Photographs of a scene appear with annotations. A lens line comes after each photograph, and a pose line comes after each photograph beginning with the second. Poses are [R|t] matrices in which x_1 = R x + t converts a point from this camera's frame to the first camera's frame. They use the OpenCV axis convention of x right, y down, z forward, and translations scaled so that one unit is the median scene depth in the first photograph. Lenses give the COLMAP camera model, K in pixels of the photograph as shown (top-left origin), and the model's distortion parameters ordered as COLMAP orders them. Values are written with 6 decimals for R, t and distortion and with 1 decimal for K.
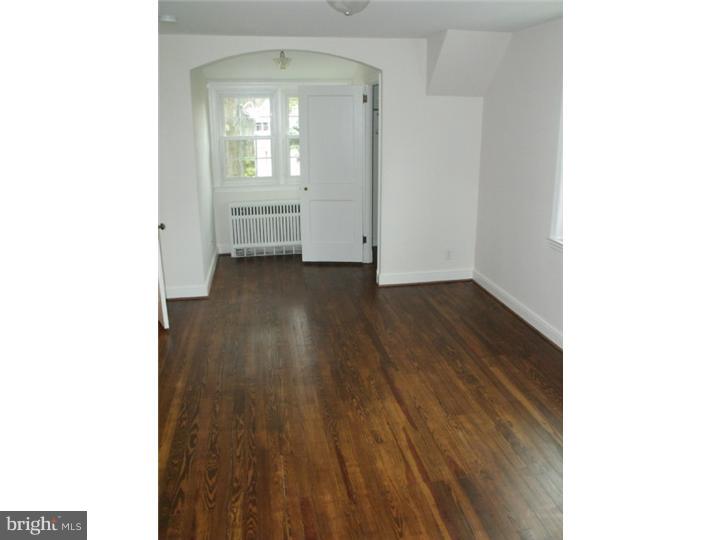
lens RADIAL K [[553.6, 0, 360.0], [0, 553.6, 270.0], [0, 0, 1]] dist [-0.048538, 0.007270]
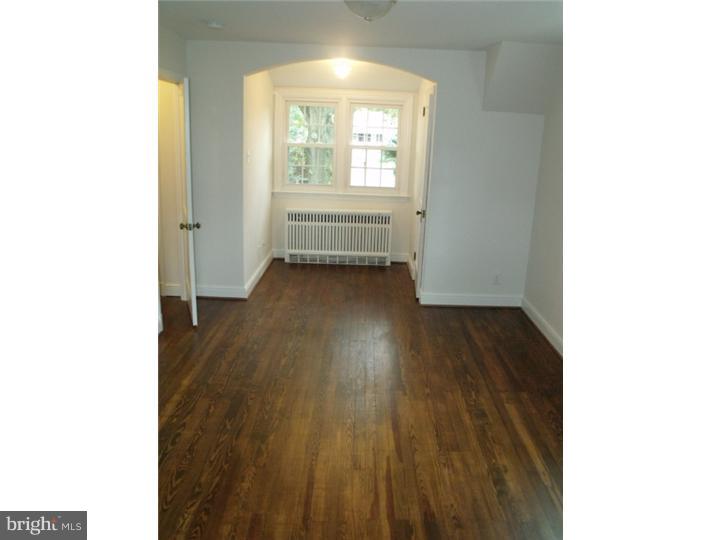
lens RADIAL K [[553.6, 0, 360.0], [0, 553.6, 270.0], [0, 0, 1]] dist [-0.048538, 0.007270]
pose [[0.980991, 0.086565, -0.173676, 0.146786], [-0.090559, 0.995775, -0.015190, -0.010650], [0.171627, 0.030629, 0.984686, 0.050151]]
